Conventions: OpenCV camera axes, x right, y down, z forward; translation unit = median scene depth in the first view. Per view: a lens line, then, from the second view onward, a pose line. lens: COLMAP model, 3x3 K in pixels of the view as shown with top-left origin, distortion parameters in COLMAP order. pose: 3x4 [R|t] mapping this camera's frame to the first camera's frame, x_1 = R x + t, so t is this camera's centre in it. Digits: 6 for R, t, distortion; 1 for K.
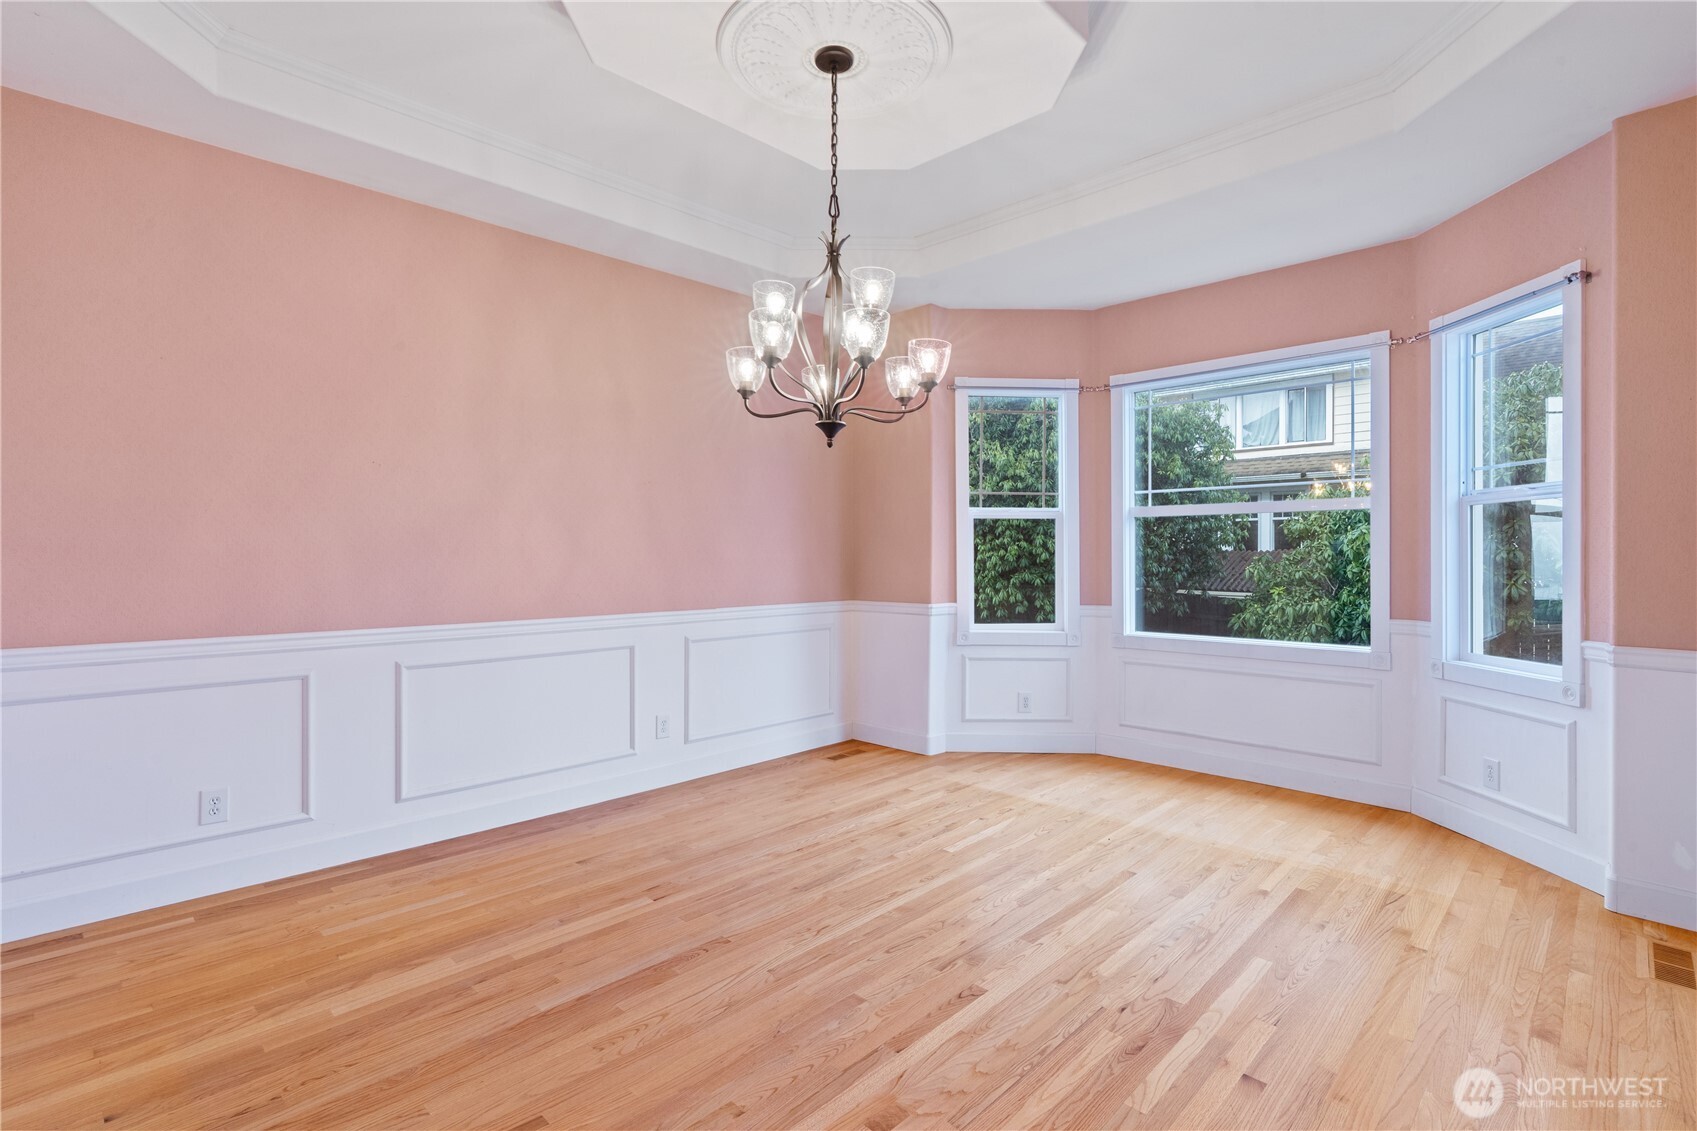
lens RADIAL K [[857.2, 0, 849.4], [0, 857.2, 557.7], [0, 0, 1]] dist [-0.003989, -0.000147]
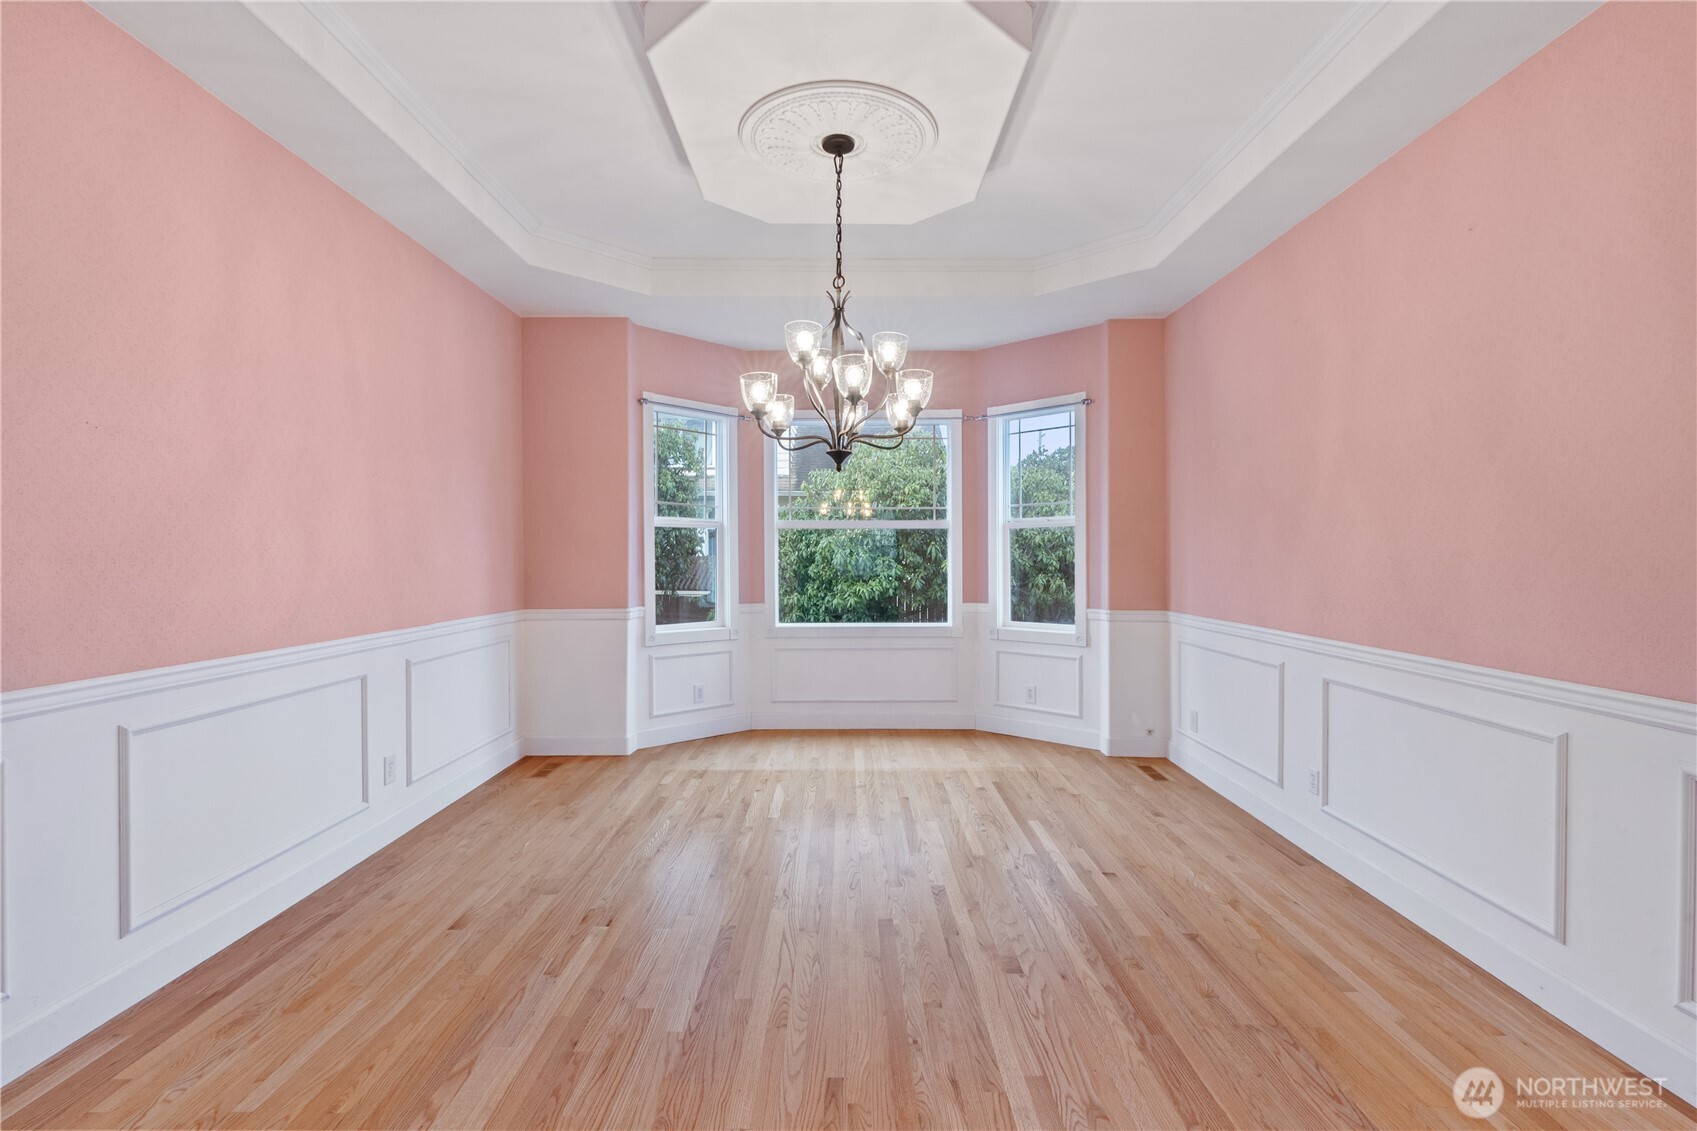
lens RADIAL K [[866.8, 0, 848.5], [0, 866.8, 565.5], [0, 0, 1]] dist [-0.013122, 0.000882]
pose [[0.673201, -0.008261, 0.739414, -0.616446], [0.003422, 0.999962, 0.008057, -0.006502], [-0.739452, -0.002894, 0.673203, 0.127921]]
